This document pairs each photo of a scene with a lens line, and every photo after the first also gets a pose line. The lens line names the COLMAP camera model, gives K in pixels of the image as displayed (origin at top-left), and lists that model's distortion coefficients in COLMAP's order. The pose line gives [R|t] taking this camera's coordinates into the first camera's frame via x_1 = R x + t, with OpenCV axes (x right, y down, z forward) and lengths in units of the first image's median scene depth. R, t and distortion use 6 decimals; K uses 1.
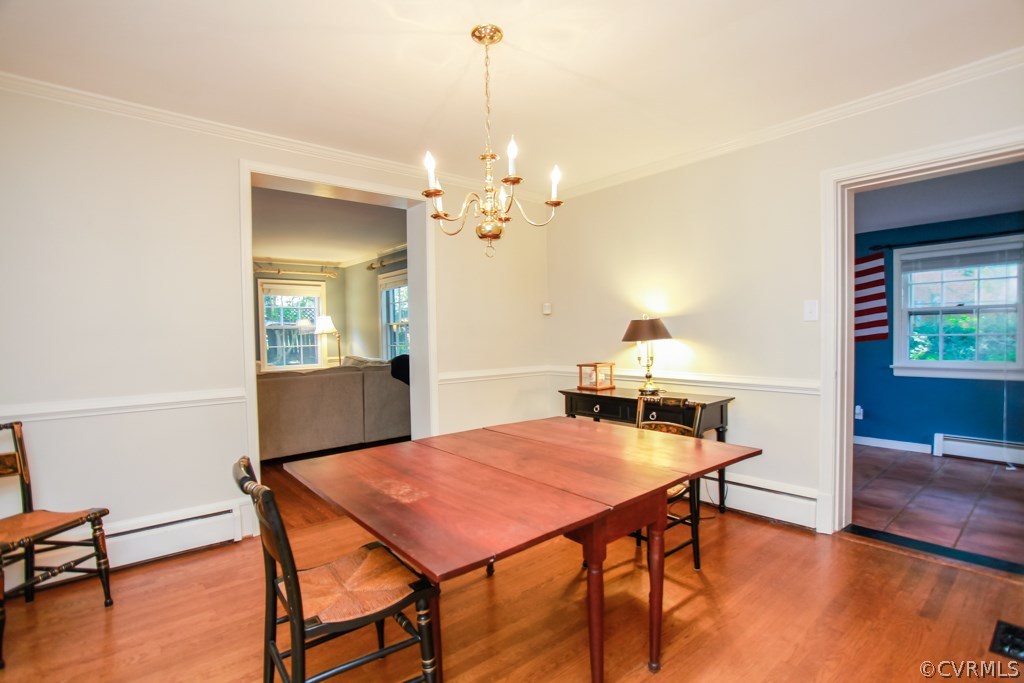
lens RADIAL K [[501.1, 0, 518.1], [0, 501.1, 346.9], [0, 0, 1]] dist [-0.070780, 0.031649]
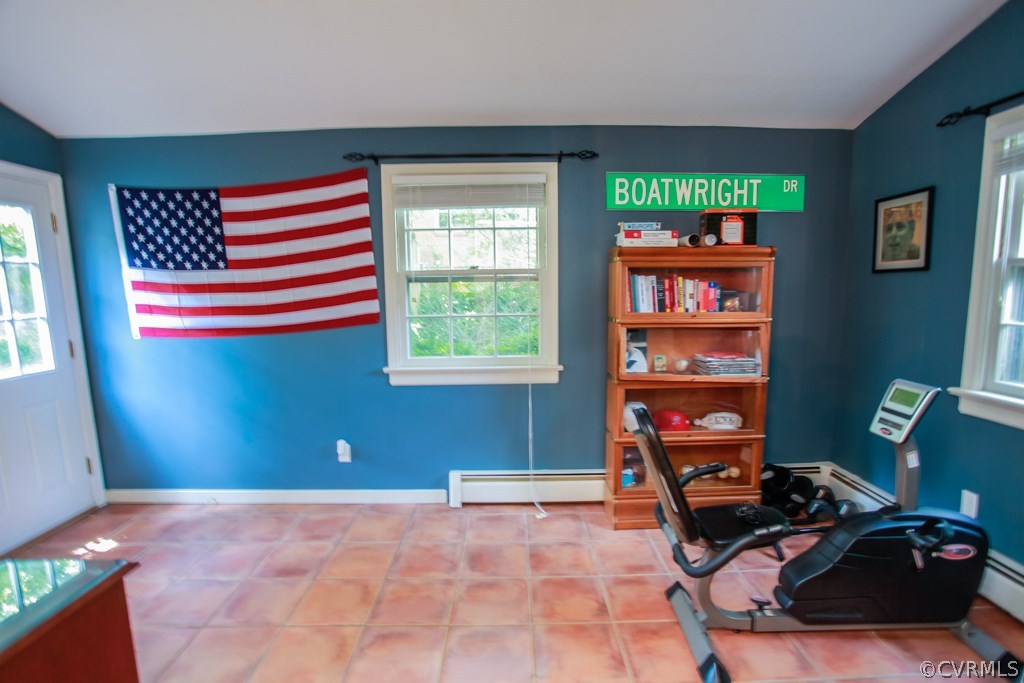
lens RADIAL K [[501.1, 0, 518.1], [0, 501.1, 346.9], [0, 0, 1]] dist [-0.070780, 0.031649]
pose [[0.640992, -0.081197, 0.763241, 0.417798], [0.024151, 0.996030, 0.085680, -0.035203], [-0.767168, -0.036487, 0.640408, 0.499124]]
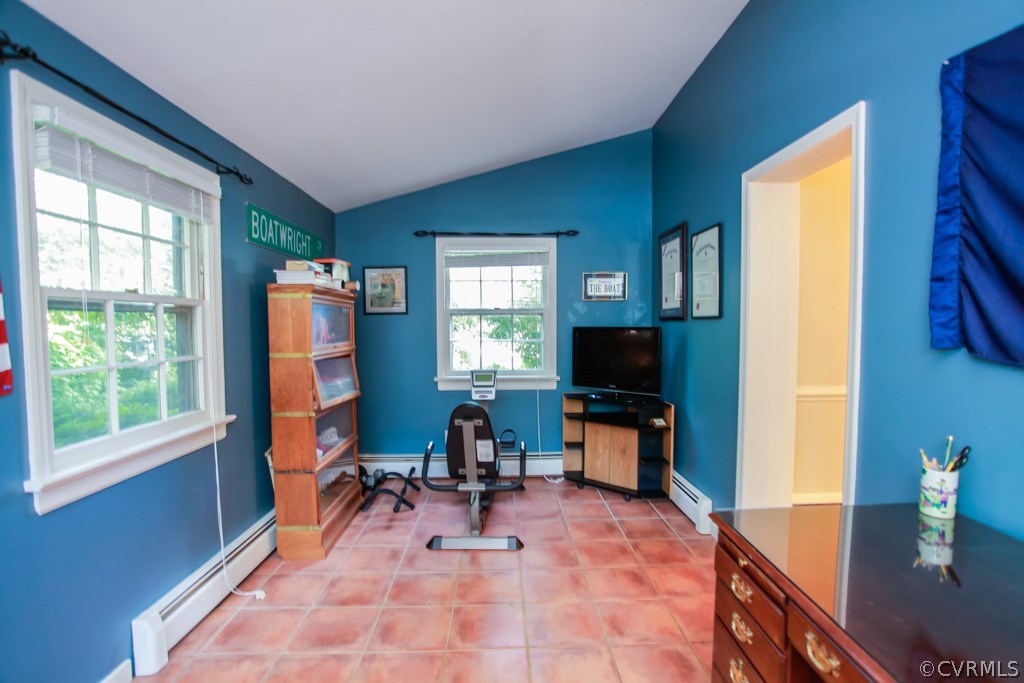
lens RADIAL K [[501.1, 0, 518.1], [0, 501.1, 346.9], [0, 0, 1]] dist [-0.070780, 0.031649]
pose [[-0.783882, -0.007914, 0.620859, 0.374705], [0.037111, 0.997534, 0.059571, -0.047481], [-0.619800, 0.069737, -0.781655, 1.041520]]
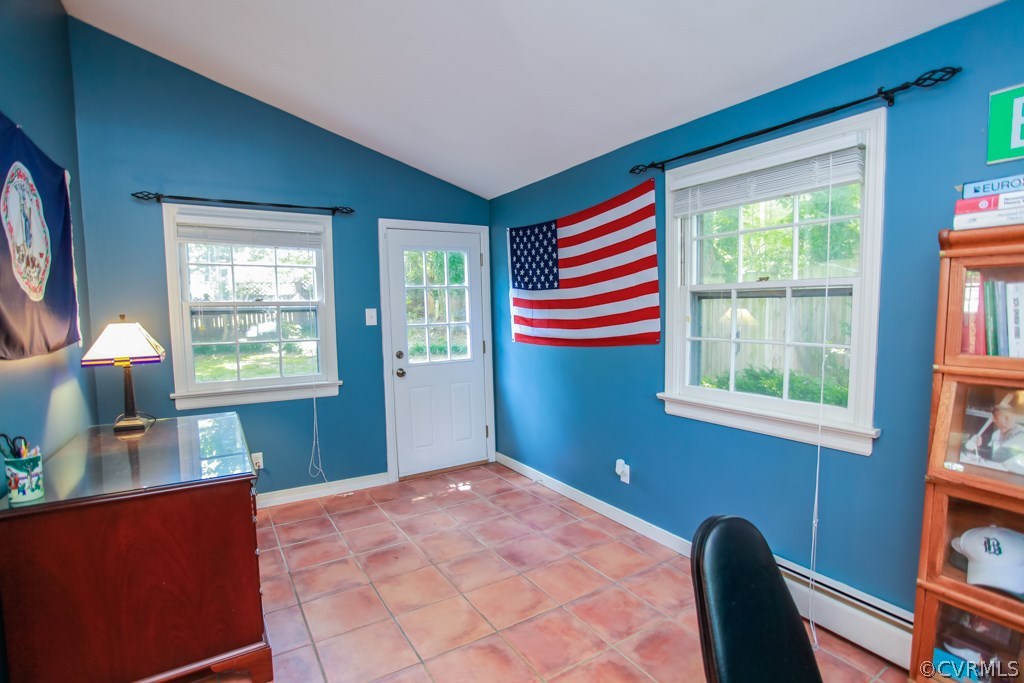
lens RADIAL K [[501.1, 0, 518.1], [0, 501.1, 346.9], [0, 0, 1]] dist [-0.070780, 0.031649]
pose [[0.989512, 0.015493, -0.143619, 0.692768], [-0.008300, 0.998687, 0.050551, -0.039066], [0.144213, -0.048829, 0.988341, 0.446021]]
